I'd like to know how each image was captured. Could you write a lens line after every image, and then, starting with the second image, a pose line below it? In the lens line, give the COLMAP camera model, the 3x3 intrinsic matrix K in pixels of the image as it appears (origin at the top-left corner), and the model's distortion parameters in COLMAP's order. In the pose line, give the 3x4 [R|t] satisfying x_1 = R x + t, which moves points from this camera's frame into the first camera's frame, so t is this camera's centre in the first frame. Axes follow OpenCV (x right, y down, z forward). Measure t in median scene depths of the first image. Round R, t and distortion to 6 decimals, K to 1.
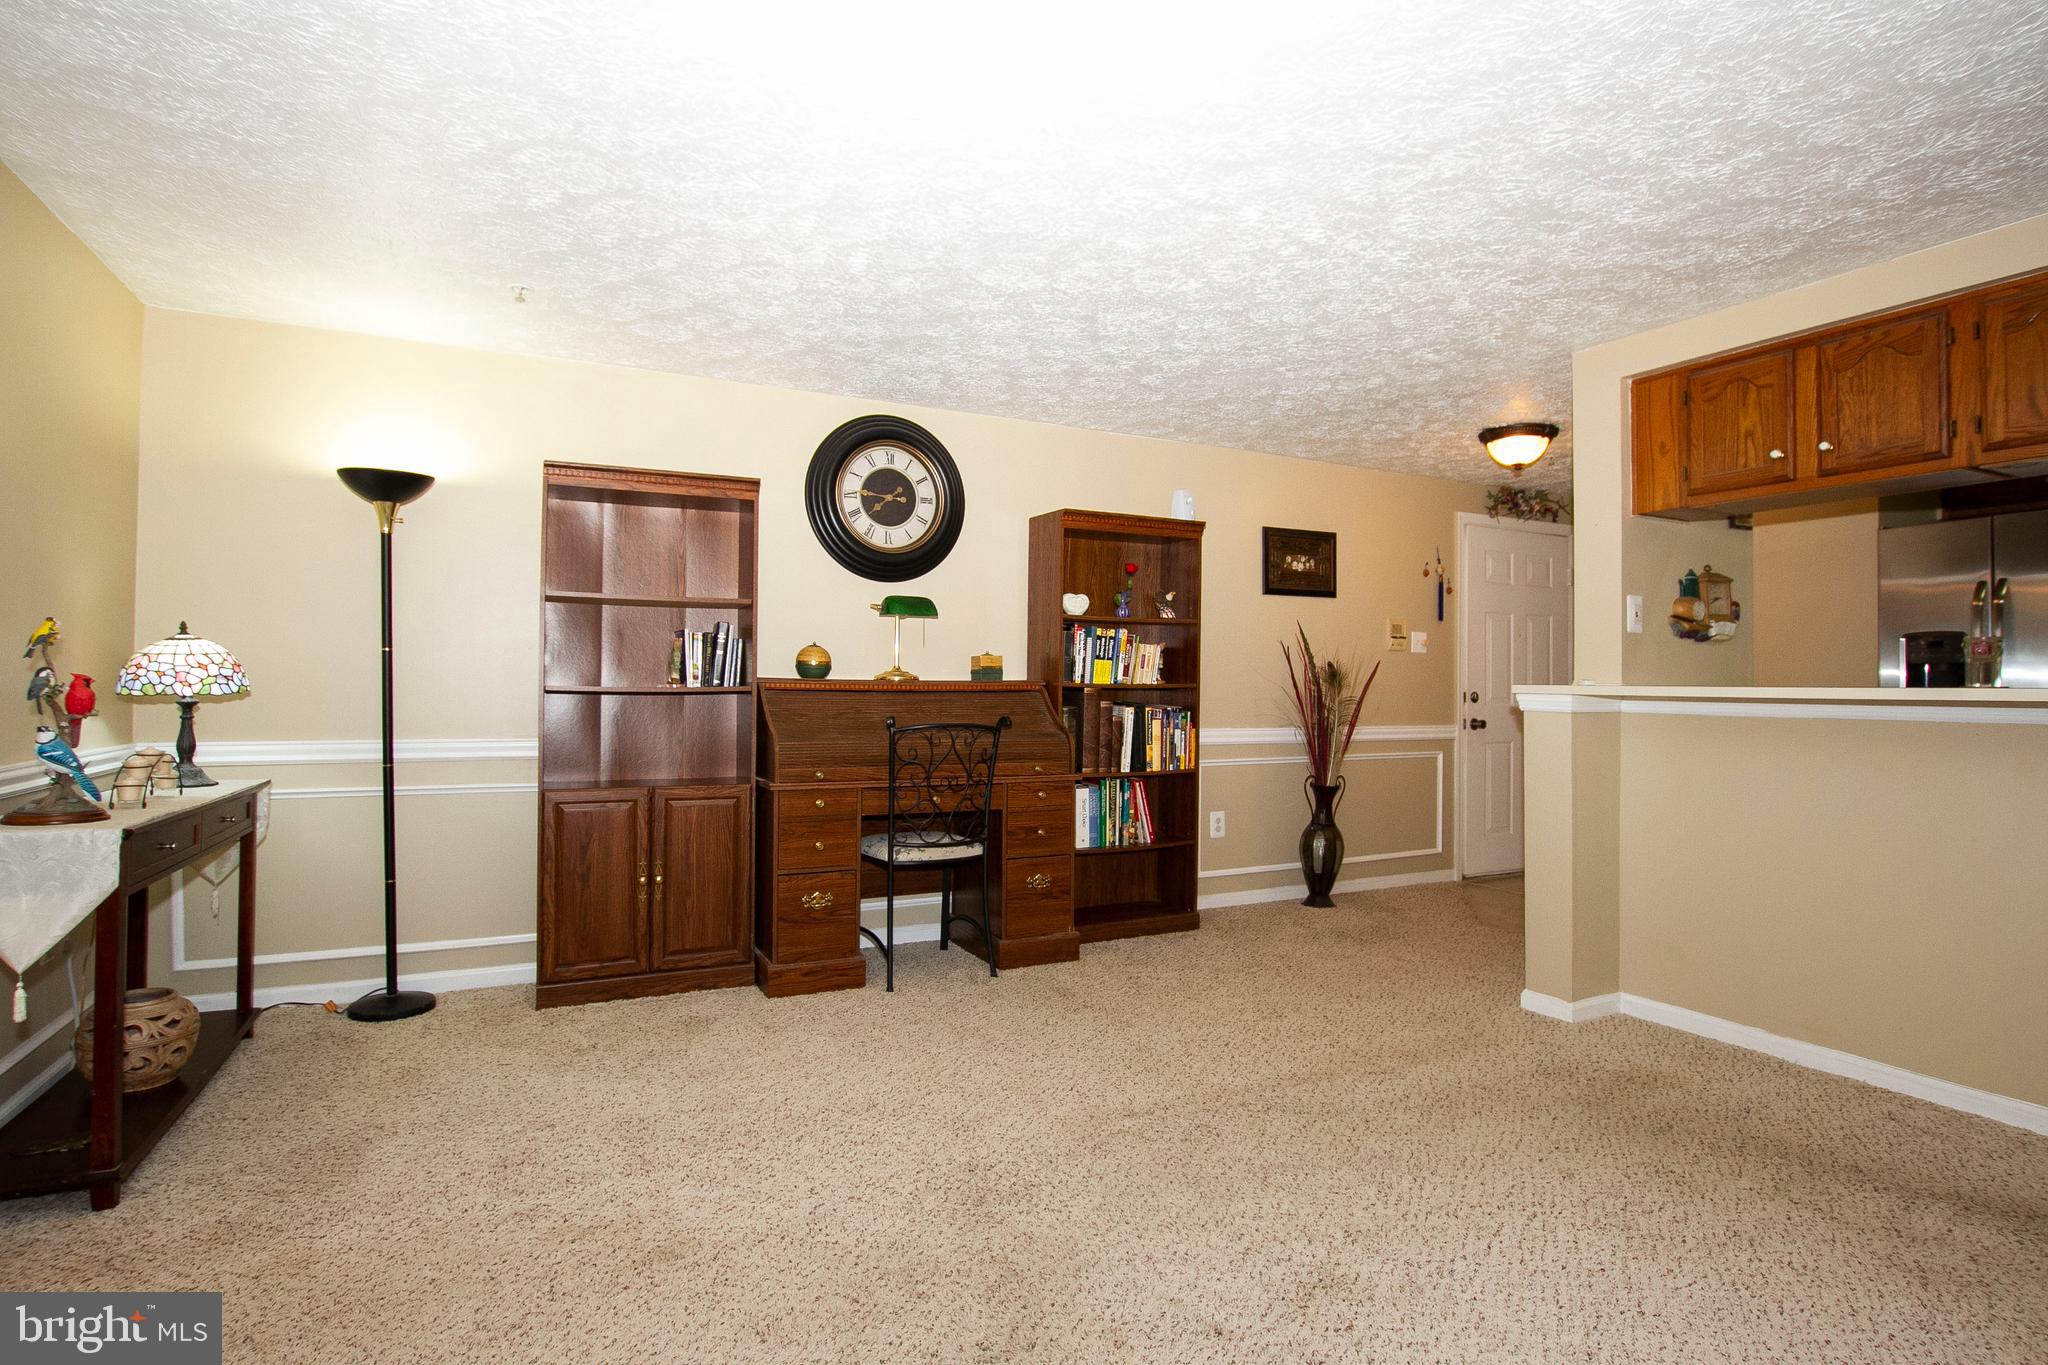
lens RADIAL K [[1043.3, 0, 1068.0], [0, 1043.3, 677.8], [0, 0, 1]] dist [-0.038231, 0.007938]
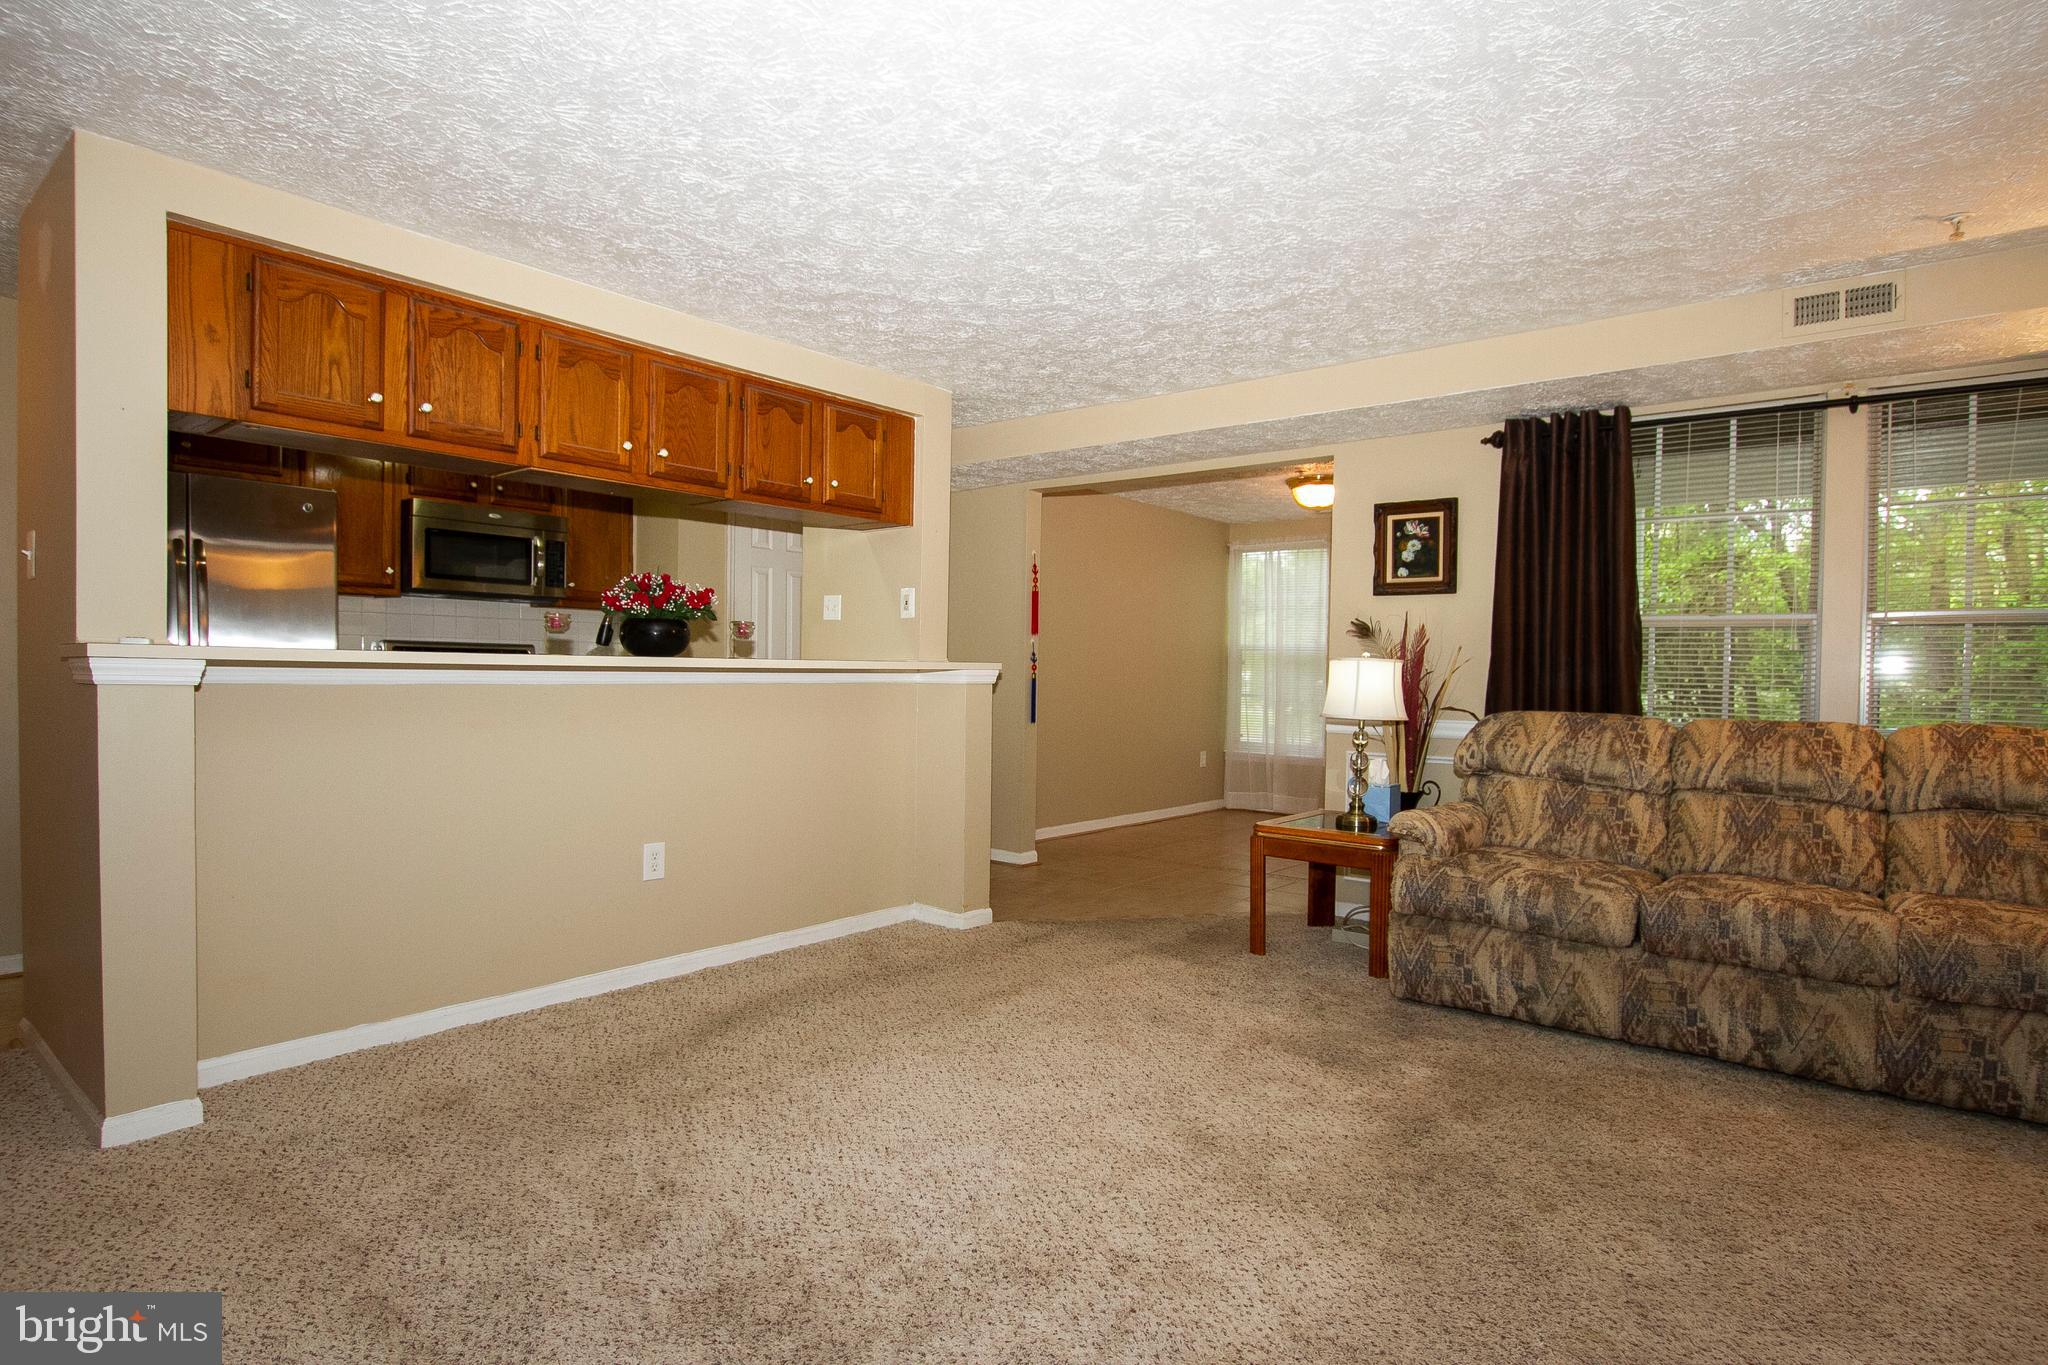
lens RADIAL K [[1098.2, 0, 1042.4], [0, 1098.2, 697.3], [0, 0, 1]] dist [-0.026443, -0.002037]
pose [[-0.403788, -0.029504, 0.914377, -0.315294], [-0.021961, 0.999504, 0.022552, 0.010841], [-0.914589, -0.010975, -0.404235, 0.594321]]
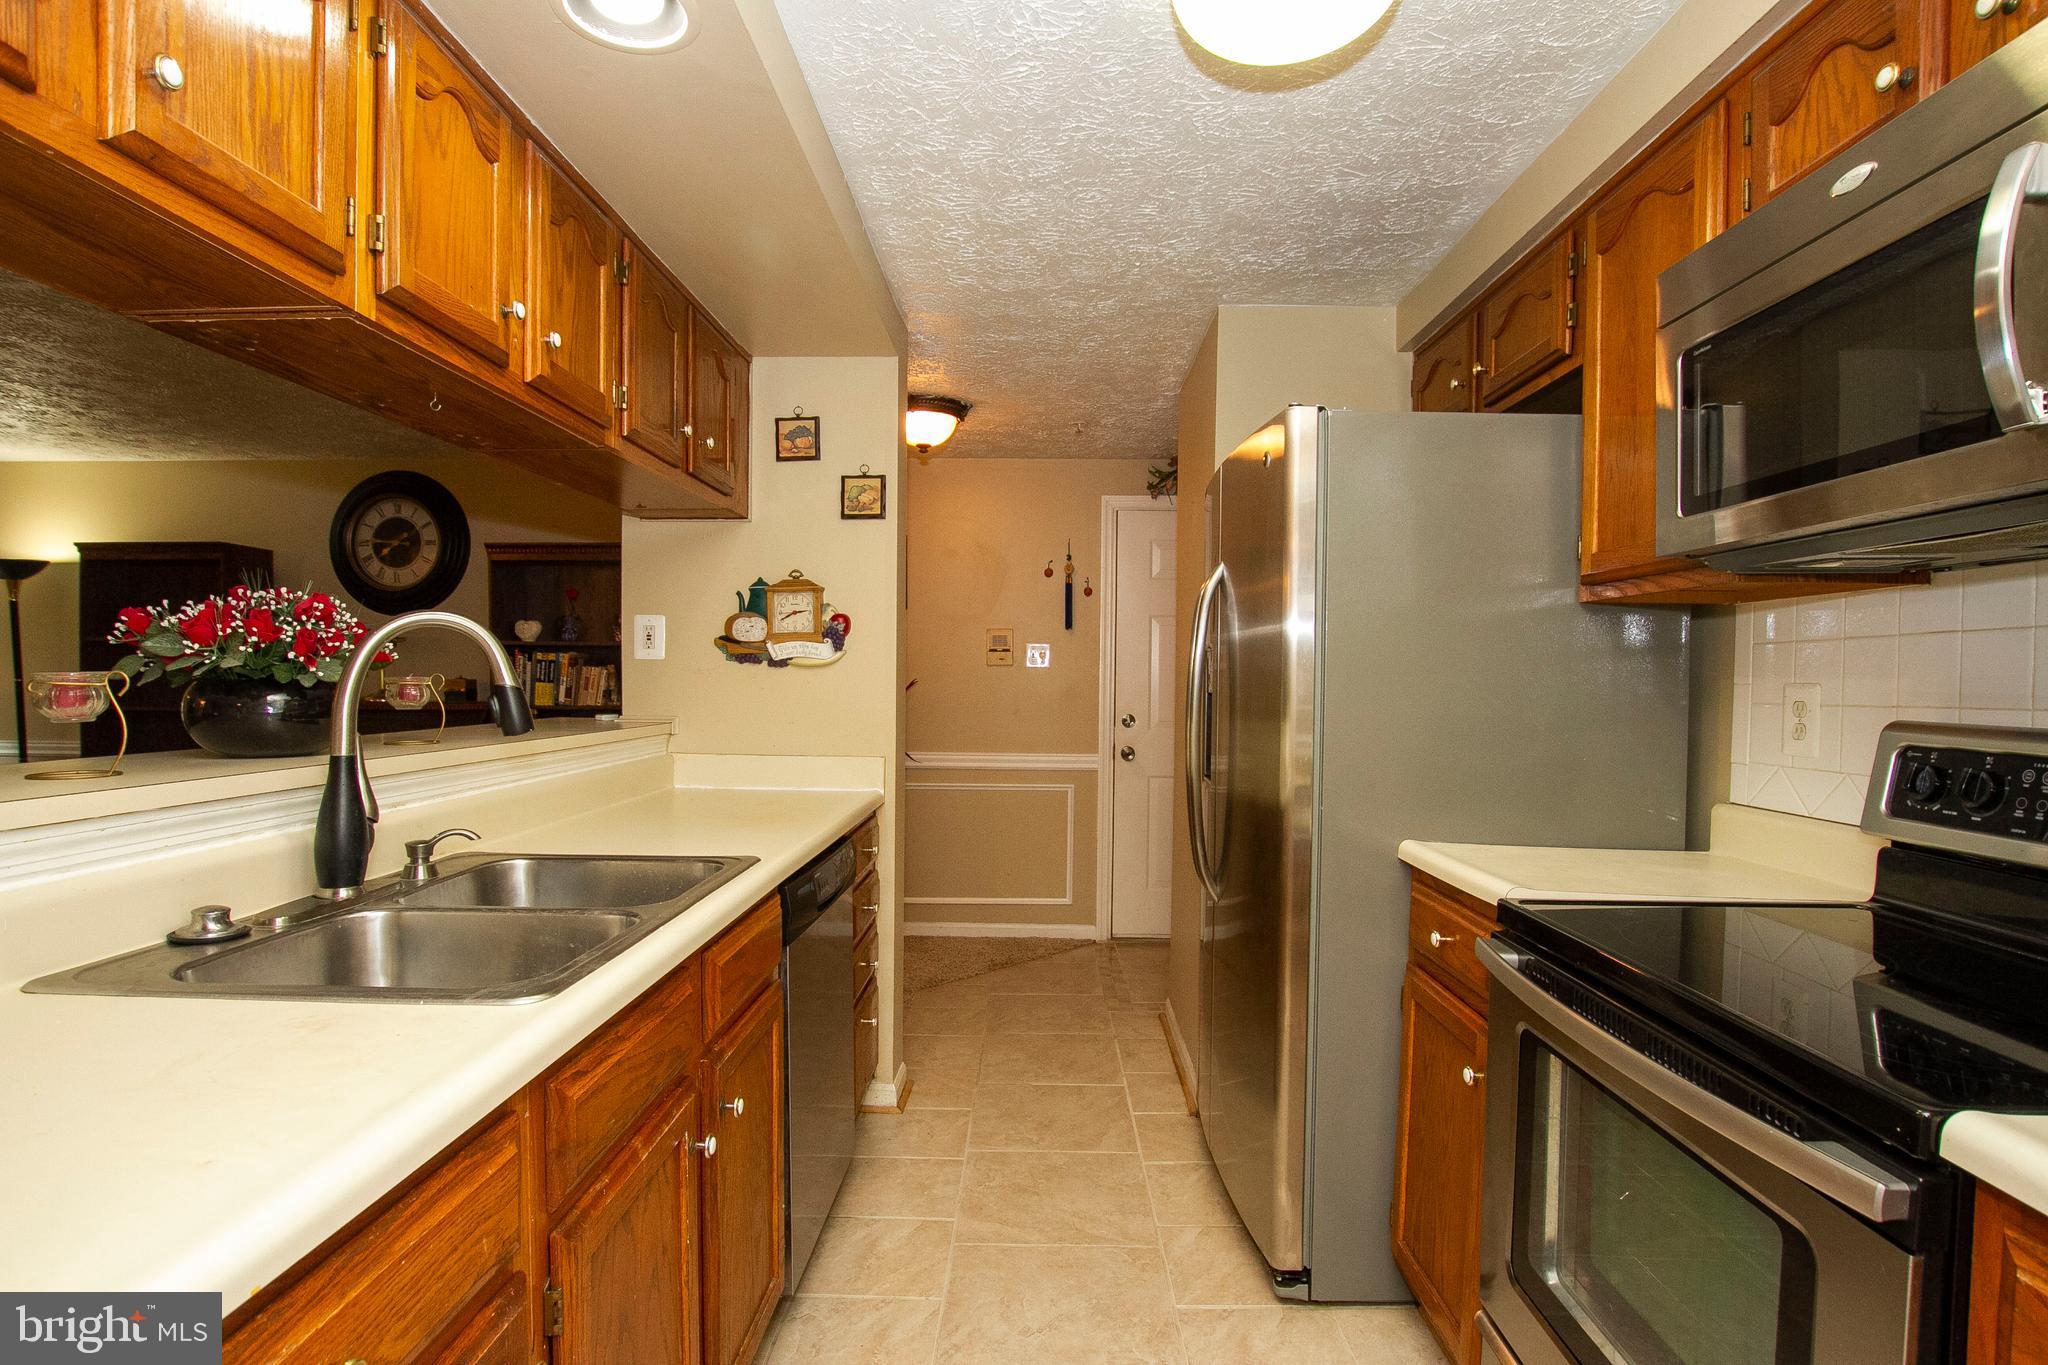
lens RADIAL K [[1043.3, 0, 1036.9], [0, 1043.3, 700.3], [0, 0, 1]] dist [-0.038231, 0.007938]
pose [[0.879592, 0.009538, -0.475633, 1.023896], [0.002110, 0.999711, 0.023950, -0.024554], [0.475724, -0.022069, 0.879318, 0.338989]]
